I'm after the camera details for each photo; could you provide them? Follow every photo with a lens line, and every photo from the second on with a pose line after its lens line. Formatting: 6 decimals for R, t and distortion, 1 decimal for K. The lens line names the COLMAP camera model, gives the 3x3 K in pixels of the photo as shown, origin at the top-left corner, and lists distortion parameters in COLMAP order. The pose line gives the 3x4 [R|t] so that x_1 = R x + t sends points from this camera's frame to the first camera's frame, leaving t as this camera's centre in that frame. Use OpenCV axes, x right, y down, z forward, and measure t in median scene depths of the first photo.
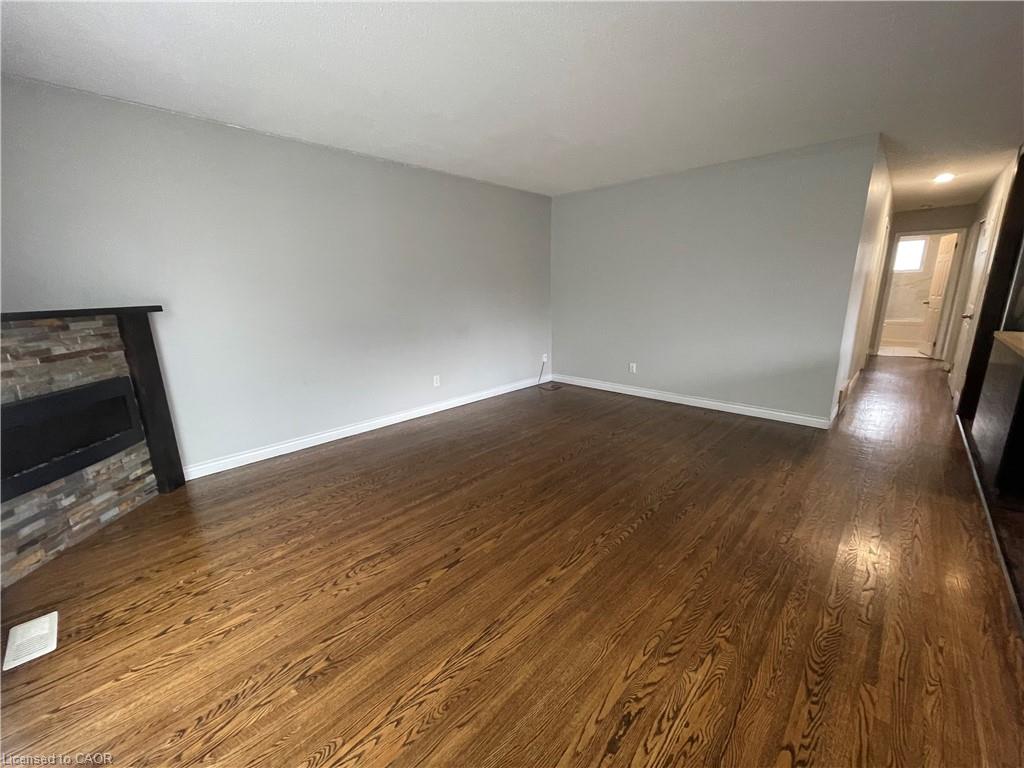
lens RADIAL K [[413.6, 0, 512.9], [0, 413.6, 383.2], [0, 0, 1]] dist [0.001735, 0.000094]
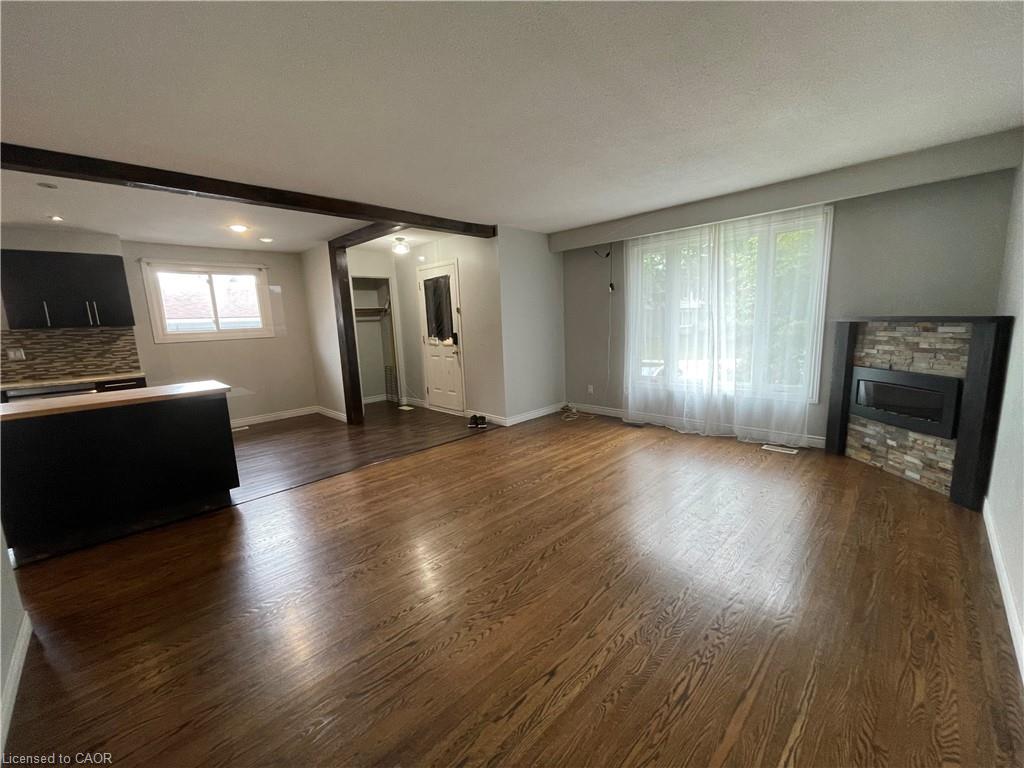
lens RADIAL K [[413.6, 0, 510.3], [0, 413.6, 387.6], [0, 0, 1]] dist [0.001735, 0.000094]
pose [[-0.998037, 0.052194, 0.034598, 0.230291], [0.061453, 0.922534, 0.380990, -0.532508], [-0.012032, 0.382369, -0.923931, 2.233794]]
